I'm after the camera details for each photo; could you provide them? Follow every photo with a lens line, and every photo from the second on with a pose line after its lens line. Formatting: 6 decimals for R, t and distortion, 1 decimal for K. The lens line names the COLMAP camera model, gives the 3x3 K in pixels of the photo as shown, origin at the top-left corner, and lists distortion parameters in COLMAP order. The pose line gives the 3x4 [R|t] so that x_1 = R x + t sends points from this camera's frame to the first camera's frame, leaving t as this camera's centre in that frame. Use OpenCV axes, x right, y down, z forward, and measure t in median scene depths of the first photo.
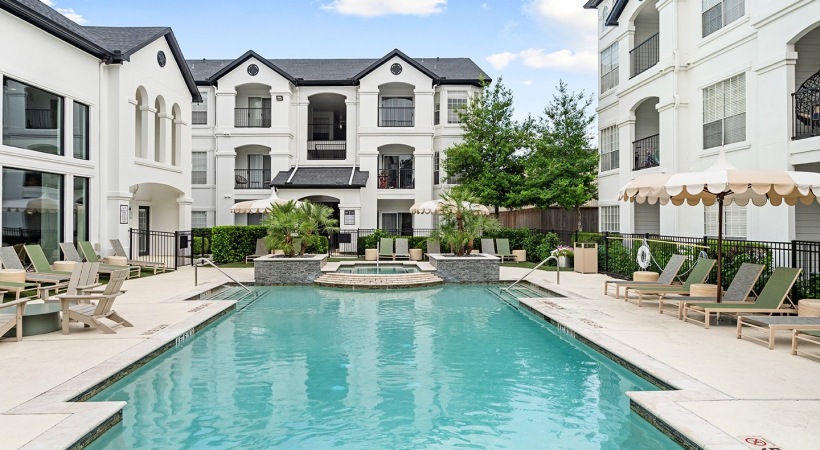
lens RADIAL K [[534.6, 0, 408.6], [0, 534.6, 210.2], [0, 0, 1]] dist [-0.006133, -0.001100]
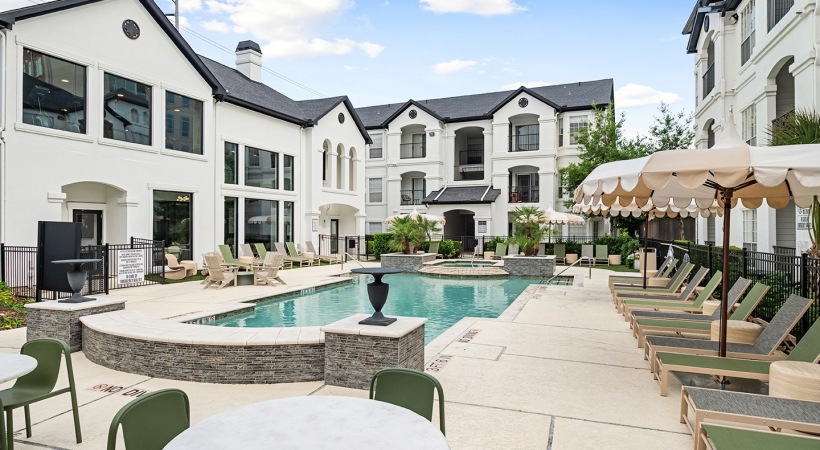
lens RADIAL K [[534.6, 0, 408.6], [0, 534.6, 210.2], [0, 0, 1]] dist [-0.006133, -0.001100]
pose [[0.912814, -0.014731, -0.408111, 0.233714], [0.007766, 0.999795, -0.018720, -0.002934], [0.408303, 0.013918, 0.912740, -0.199135]]
